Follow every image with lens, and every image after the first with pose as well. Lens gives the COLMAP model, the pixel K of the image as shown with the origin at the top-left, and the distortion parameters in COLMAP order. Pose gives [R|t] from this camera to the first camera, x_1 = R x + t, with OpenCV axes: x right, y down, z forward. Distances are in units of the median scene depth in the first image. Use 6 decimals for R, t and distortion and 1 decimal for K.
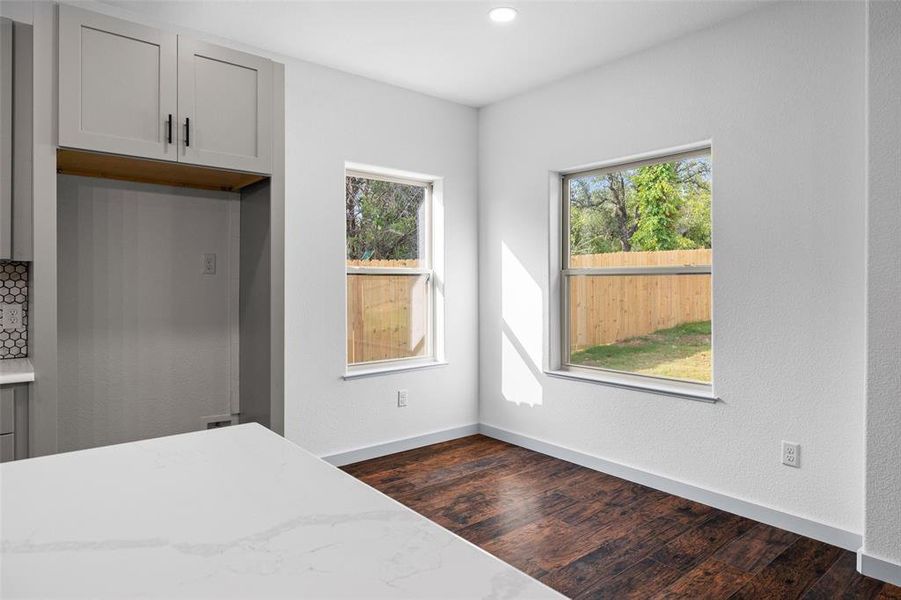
lens RADIAL K [[542.3, 0, 450.5], [0, 542.3, 283.0], [0, 0, 1]] dist [0.001630, 0.000525]
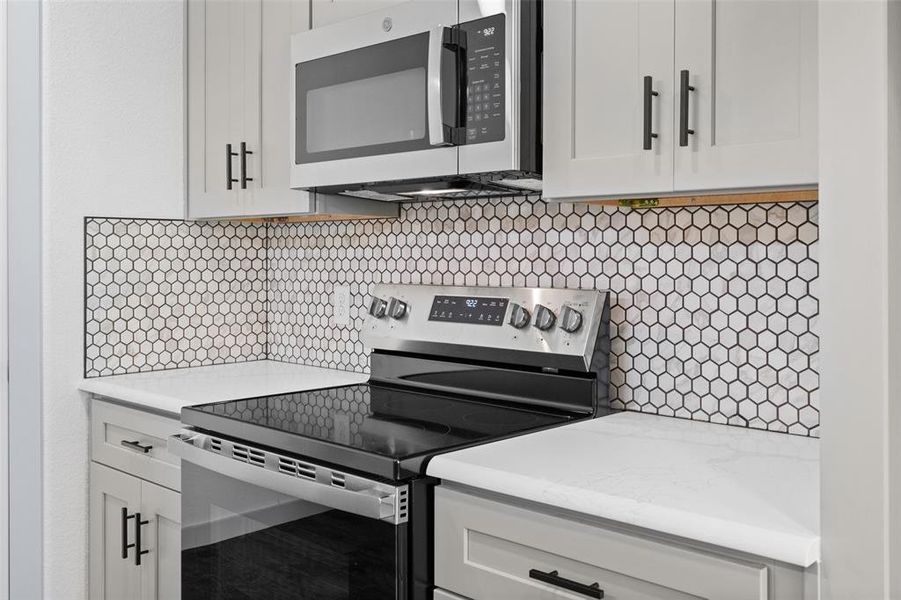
lens RADIAL K [[881.0, 0, 448.2], [0, 881.0, 260.8], [0, 0, 1]] dist [0.008091, -0.000690]
pose [[0.108368, 0.010786, -0.994052, -0.158425], [0.004201, 0.999927, 0.011308, 0.000025], [0.994102, -0.005401, 0.108314, 0.400790]]
